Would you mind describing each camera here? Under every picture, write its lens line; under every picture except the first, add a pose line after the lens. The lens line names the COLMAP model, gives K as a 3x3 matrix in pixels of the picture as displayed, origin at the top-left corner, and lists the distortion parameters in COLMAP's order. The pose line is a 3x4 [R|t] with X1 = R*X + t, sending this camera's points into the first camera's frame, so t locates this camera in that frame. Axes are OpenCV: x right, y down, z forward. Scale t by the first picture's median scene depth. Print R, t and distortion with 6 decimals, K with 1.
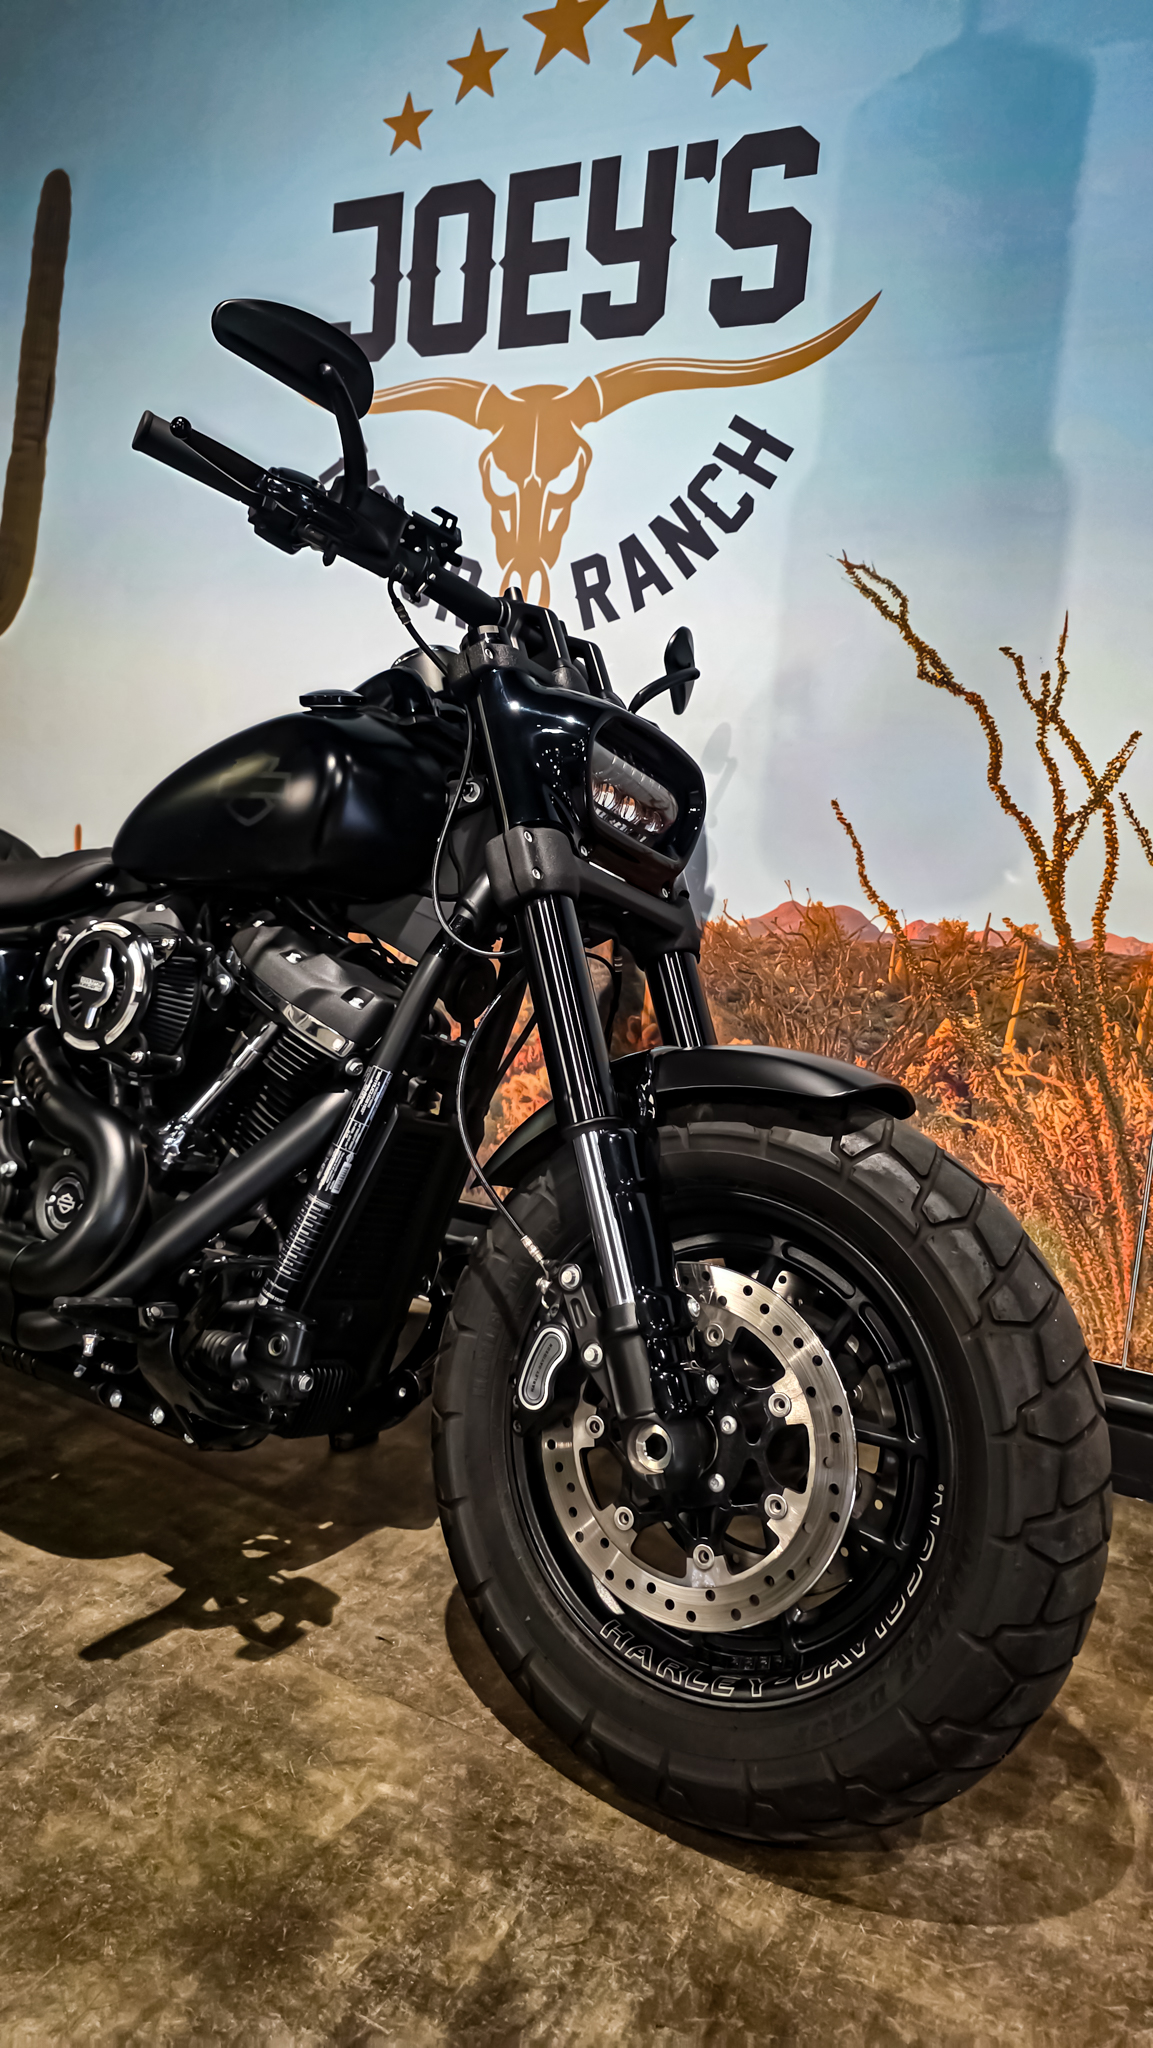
lens RADIAL K [[1402.9, 0, 533.1], [0, 1402.9, 995.2], [0, 0, 1]] dist [0.043306, -0.038030]
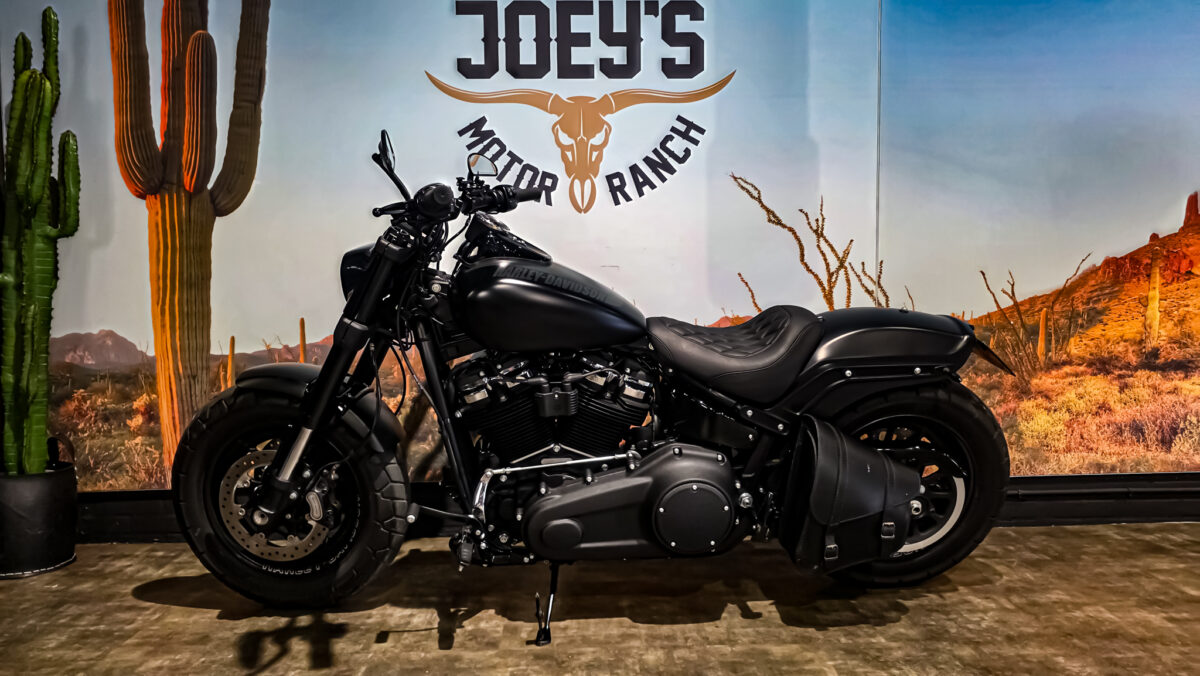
lens RADIAL K [[822.0, 0, 593.2], [0, 822.0, 336.0], [0, 0, 1]] dist [0.043306, -0.038030]
pose [[0.864486, -0.106815, 0.491177, -0.717790], [0.140664, 0.989528, -0.032383, -0.022039], [-0.482575, 0.097085, 0.870457, -0.095443]]
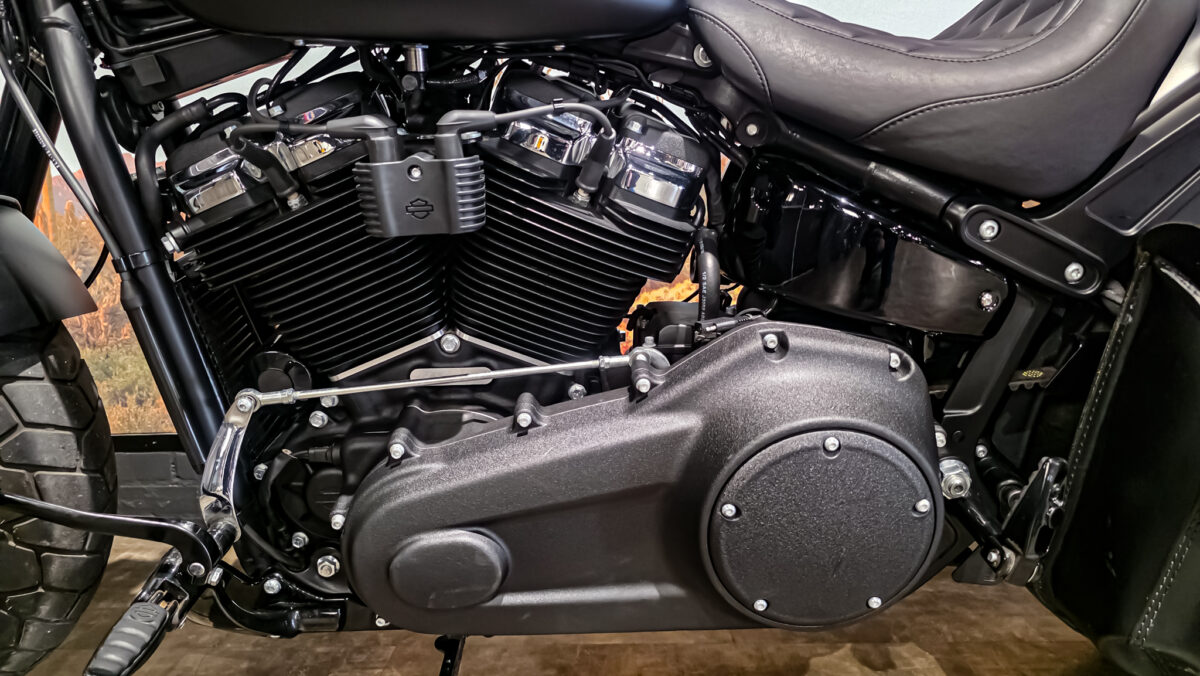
lens RADIAL K [[822.0, 0, 596.7], [0, 822.0, 349.2], [0, 0, 1]] dist [0.043306, -0.038030]
pose [[0.884730, -0.140049, 0.444565, -0.365355], [0.141930, 0.989445, 0.029246, 0.084155], [-0.443969, 0.037222, 0.895269, 0.475891]]
